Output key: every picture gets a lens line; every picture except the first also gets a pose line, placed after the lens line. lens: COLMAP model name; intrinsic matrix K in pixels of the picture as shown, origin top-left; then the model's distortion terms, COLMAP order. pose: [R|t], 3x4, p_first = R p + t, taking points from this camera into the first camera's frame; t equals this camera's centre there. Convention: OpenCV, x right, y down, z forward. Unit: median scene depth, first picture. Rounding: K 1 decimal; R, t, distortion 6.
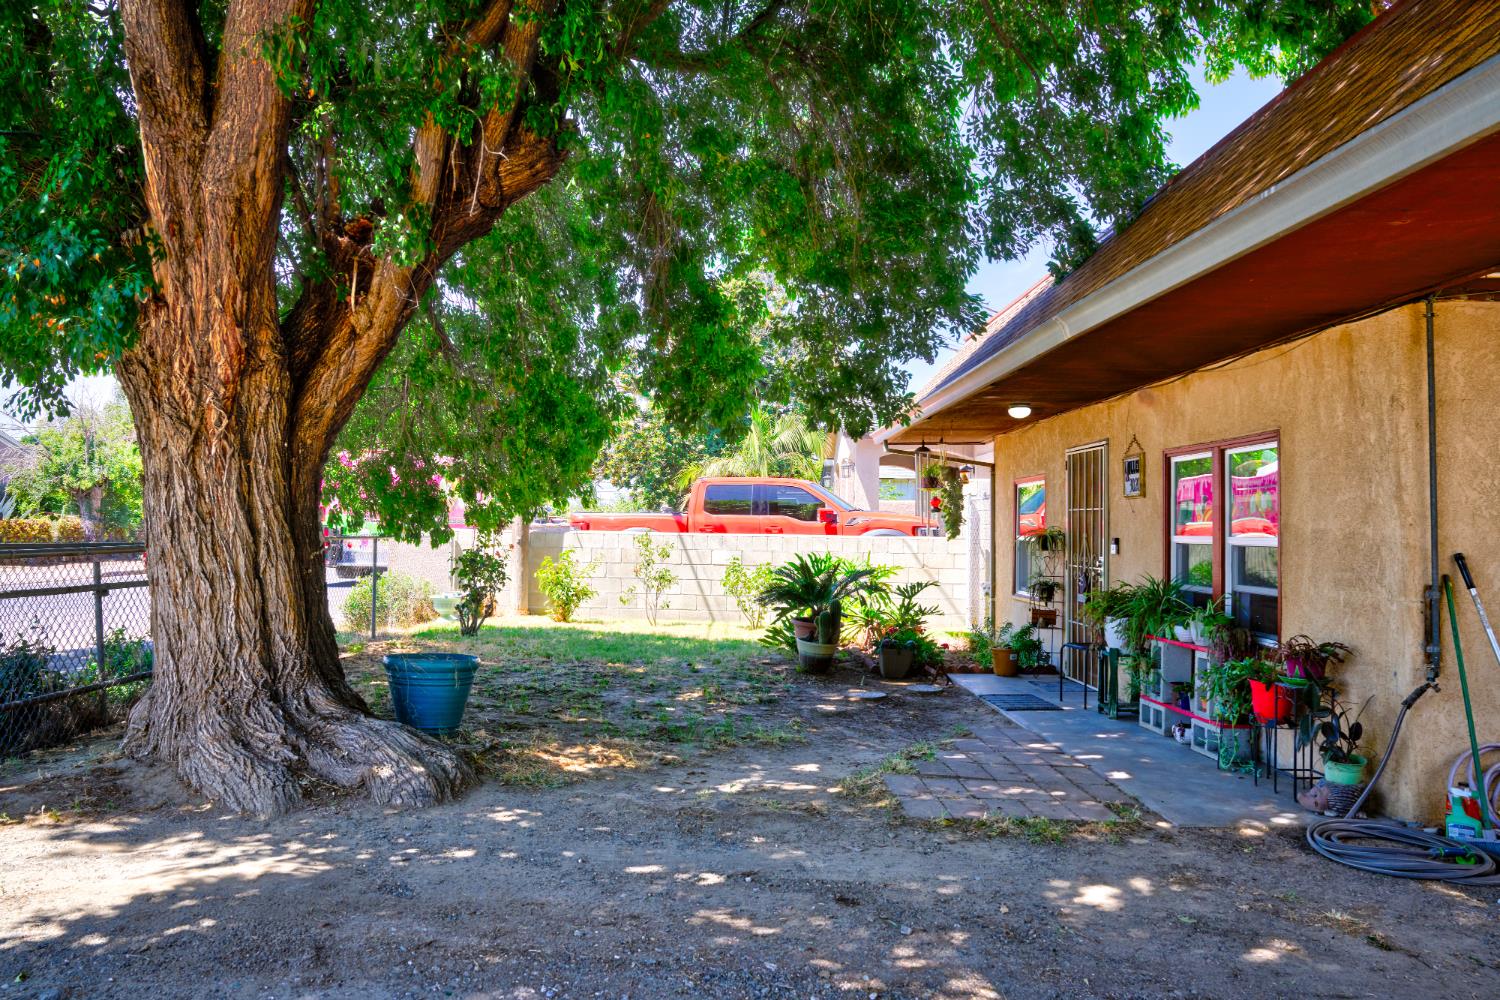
lens RADIAL K [[1100.9, 0, 750.1], [0, 1100.9, 505.4], [0, 0, 1]] dist [0.002711, 0.000848]
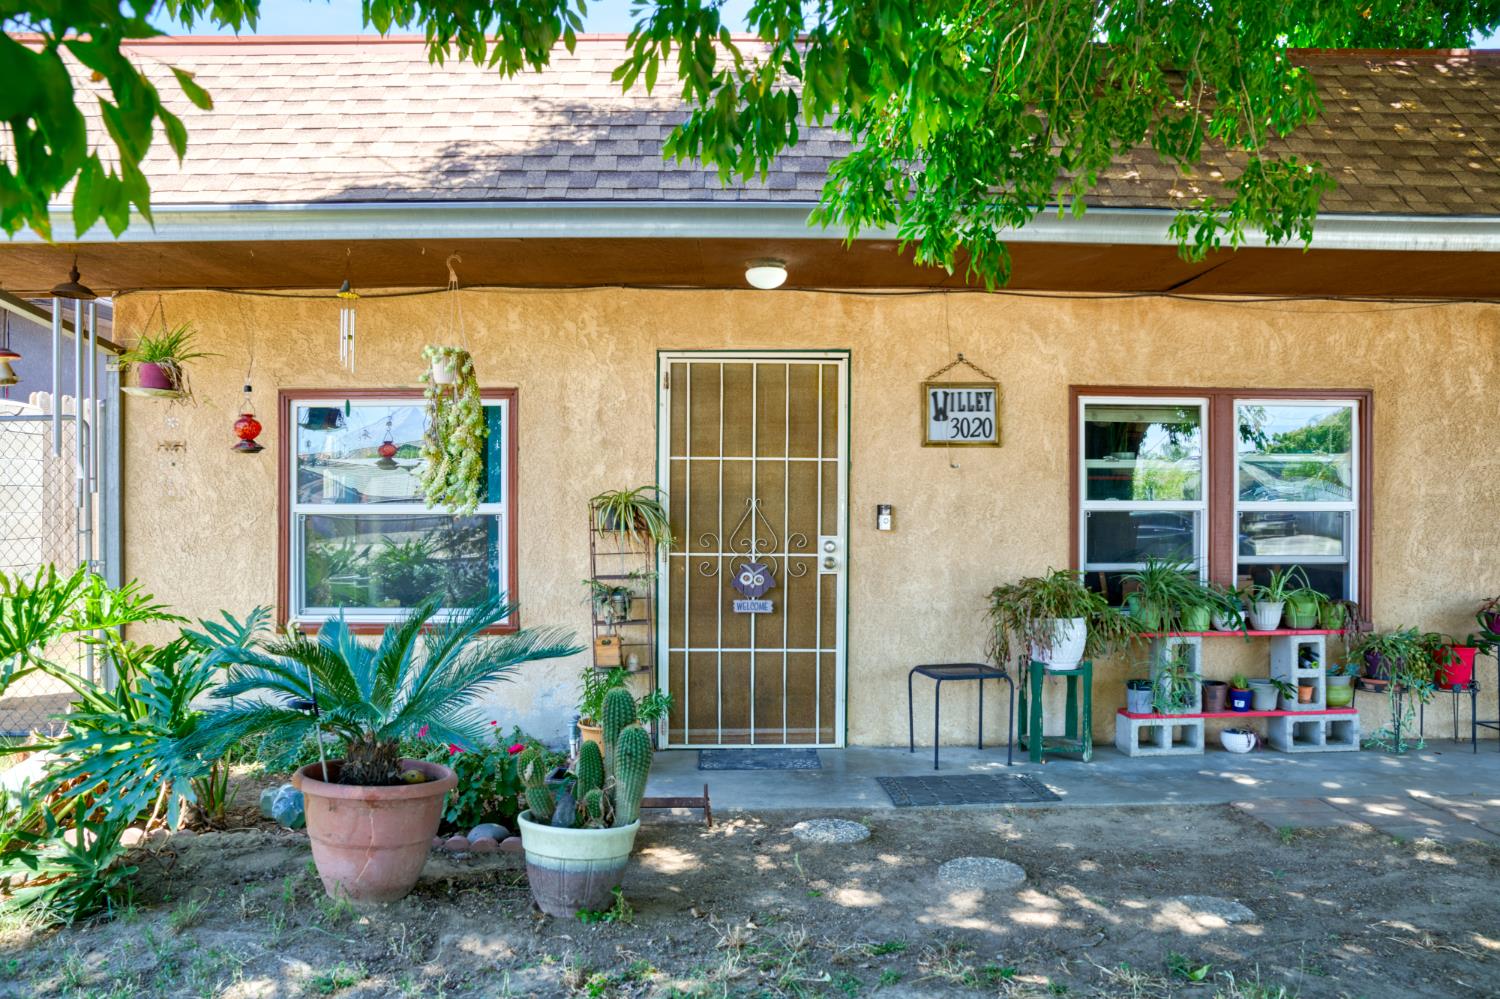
lens RADIAL K [[1063.2, 0, 751.0], [0, 1063.2, 514.9], [0, 0, 1]] dist [-0.007207, 0.001798]
pose [[-0.054563, -0.001726, 0.998509, -0.461721], [-0.021091, 0.999777, 0.000575, 0.058015], [-0.998288, -0.021028, -0.054588, 1.776345]]
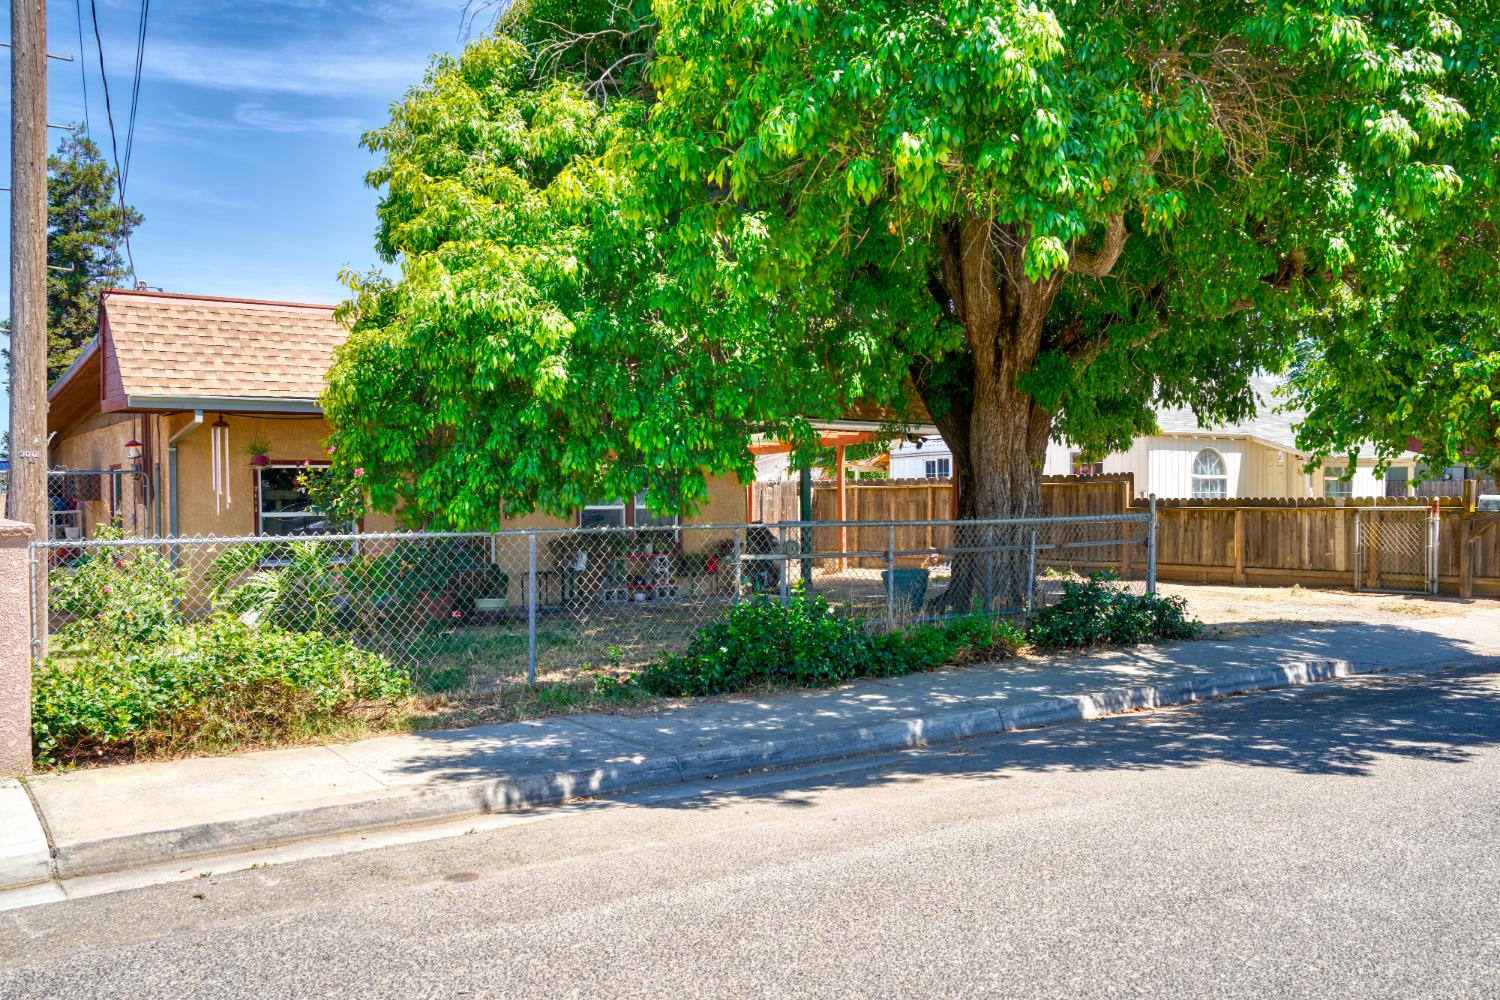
lens RADIAL K [[1243.8, 0, 749.0], [0, 1243.8, 504.0], [0, 0, 1]] dist [-0.000380, -0.000041]
pose [[-0.589635, 0.007507, 0.807635, -2.129106], [-0.005654, 0.999894, -0.013422, 0.073523], [-0.807650, -0.012480, -0.589530, 2.853018]]
